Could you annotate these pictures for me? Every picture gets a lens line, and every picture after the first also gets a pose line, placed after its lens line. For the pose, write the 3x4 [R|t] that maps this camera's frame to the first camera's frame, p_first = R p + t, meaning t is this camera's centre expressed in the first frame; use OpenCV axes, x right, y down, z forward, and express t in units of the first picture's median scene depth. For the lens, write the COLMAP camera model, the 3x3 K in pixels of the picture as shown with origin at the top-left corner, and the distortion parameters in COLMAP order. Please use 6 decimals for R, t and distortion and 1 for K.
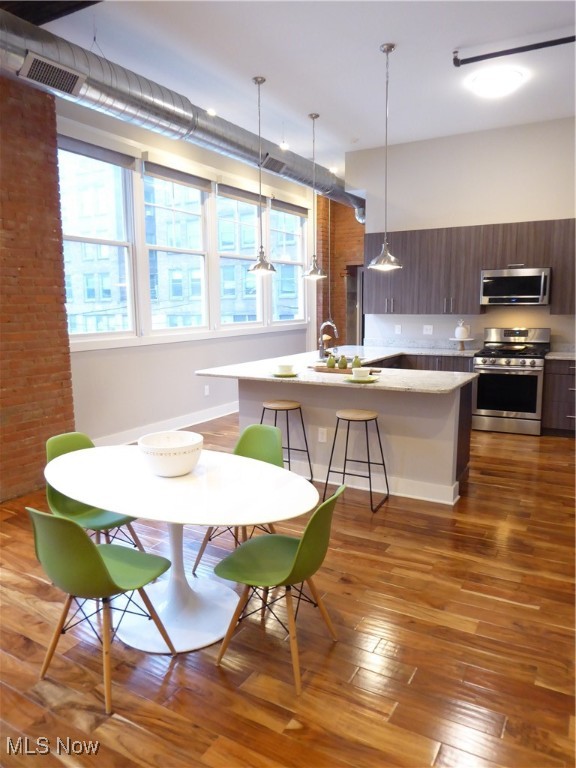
lens RADIAL K [[547.1, 0, 291.0], [0, 547.1, 387.9], [0, 0, 1]] dist [-0.028664, -0.000733]
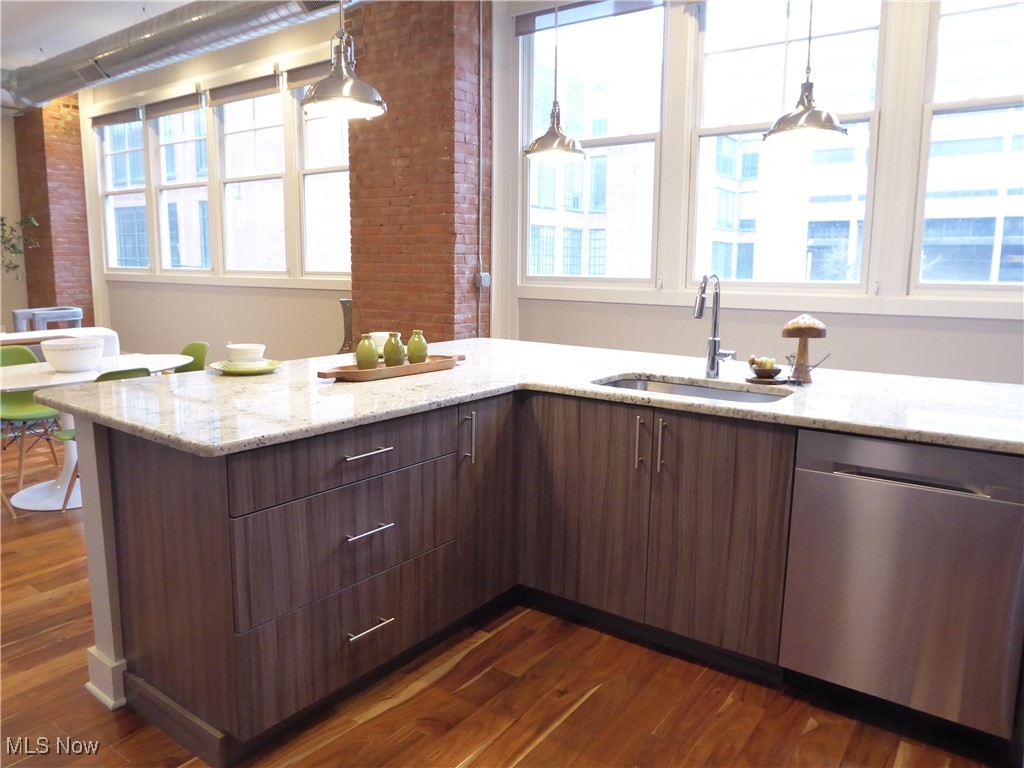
lens RADIAL K [[706.4, 0, 512.0], [0, 706.4, 384.0], [0, 0, 1]] dist [-0.041885, 0.001895]
pose [[-0.097039, 0.170282, -0.980606, 0.511112], [-0.165919, 0.968701, 0.184633, -0.109630], [0.981353, 0.180618, -0.065749, 0.901799]]
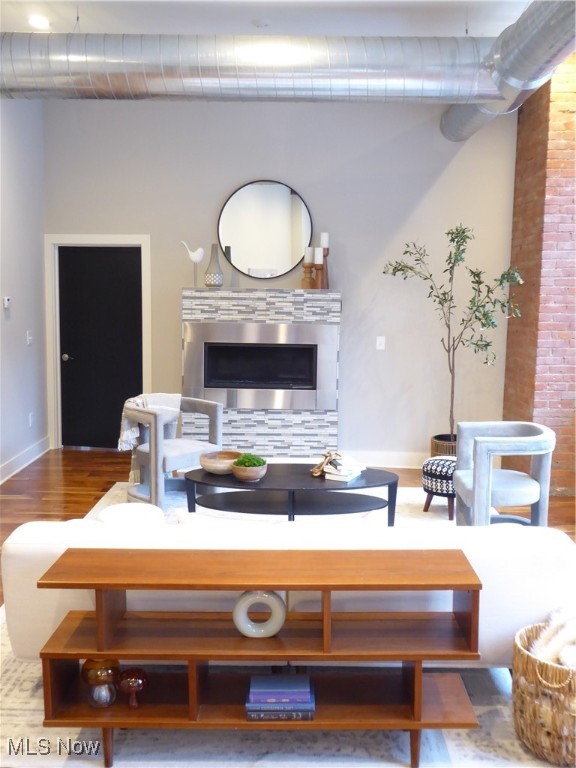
lens RADIAL K [[778.3, 0, 303.1], [0, 778.3, 387.0], [0, 0, 1]] dist [0.007130, -0.015344]
pose [[-0.862721, 0.062399, -0.501816, -0.055486], [-0.082009, 0.961956, 0.260604, -0.114401], [0.498987, 0.265982, -0.824782, 0.542963]]
